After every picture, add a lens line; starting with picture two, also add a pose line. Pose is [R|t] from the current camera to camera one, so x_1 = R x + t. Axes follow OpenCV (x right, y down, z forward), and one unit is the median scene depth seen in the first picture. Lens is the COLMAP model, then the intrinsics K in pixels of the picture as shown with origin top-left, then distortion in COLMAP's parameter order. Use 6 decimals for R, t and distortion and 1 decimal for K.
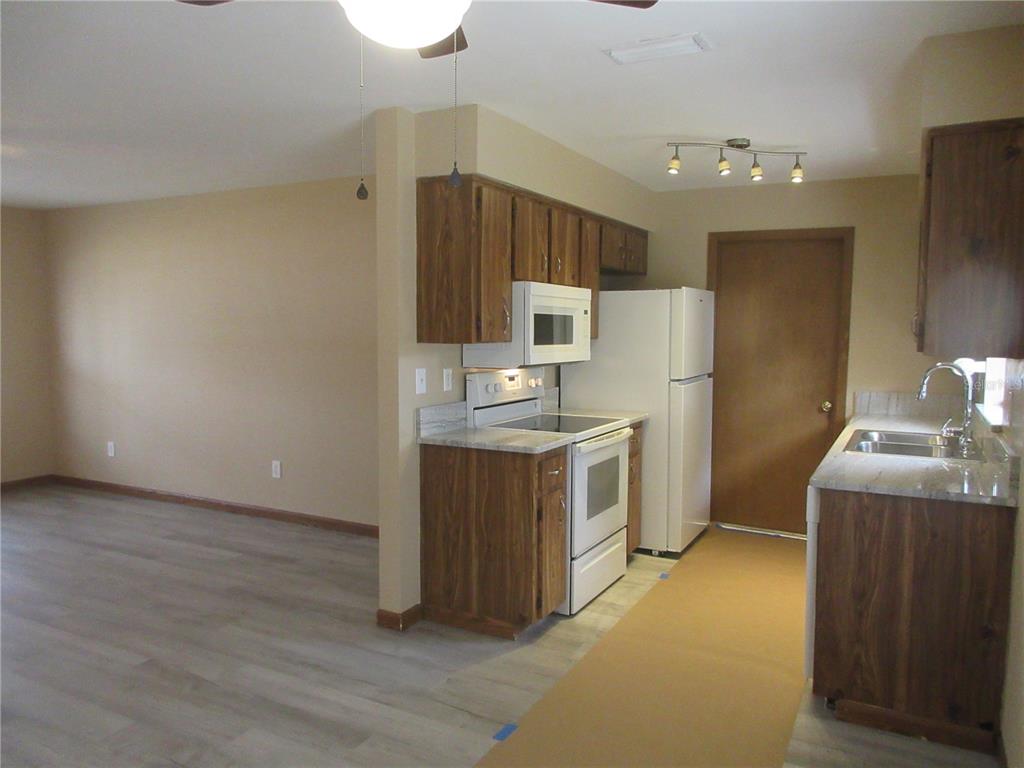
lens RADIAL K [[755.4, 0, 512.0], [0, 755.4, 384.0], [0, 0, 1]] dist [-0.011128, -0.001328]
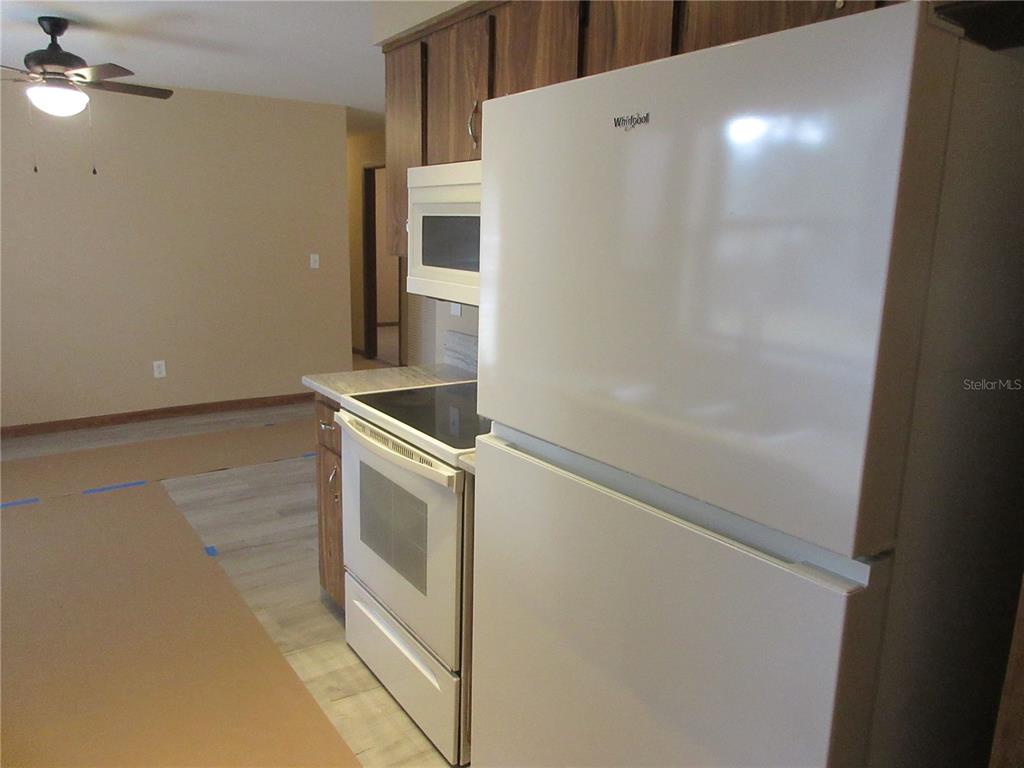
lens RADIAL K [[755.4, 0, 512.0], [0, 755.4, 384.0], [0, 0, 1]] dist [-0.011128, -0.001328]
pose [[-0.459225, 0.155881, -0.874536, 0.559827], [-0.096526, 0.969897, 0.223566, -0.100875], [0.883060, 0.187083, -0.430355, 1.310871]]
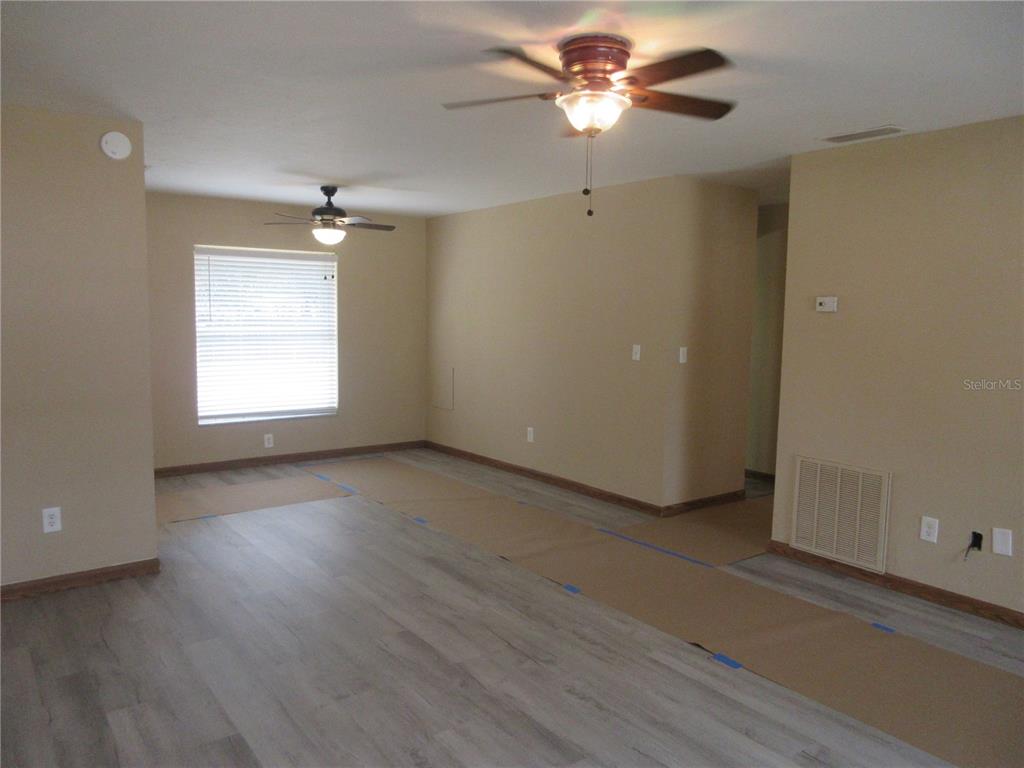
lens RADIAL K [[755.4, 0, 512.0], [0, 755.4, 384.0], [0, 0, 1]] dist [-0.011128, -0.001328]
pose [[-0.903790, -0.067581, 0.422606, -1.031361], [0.008809, 0.984307, 0.176245, -0.151188], [-0.427885, 0.163011, -0.889012, 1.592500]]
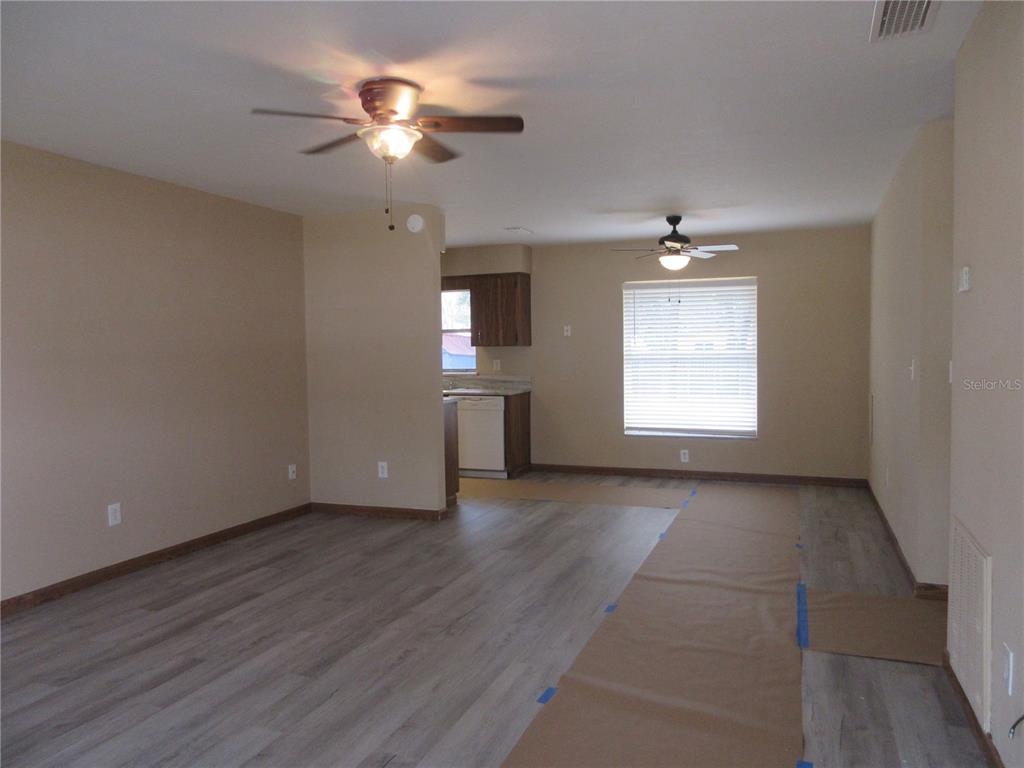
lens RADIAL K [[755.4, 0, 512.0], [0, 755.4, 384.0], [0, 0, 1]] dist [-0.011128, -0.001328]
pose [[-0.115929, -0.055311, 0.991716, -1.617051], [0.091047, 0.993653, 0.066062, -0.058600], [-0.989076, 0.097951, -0.110157, 0.900228]]
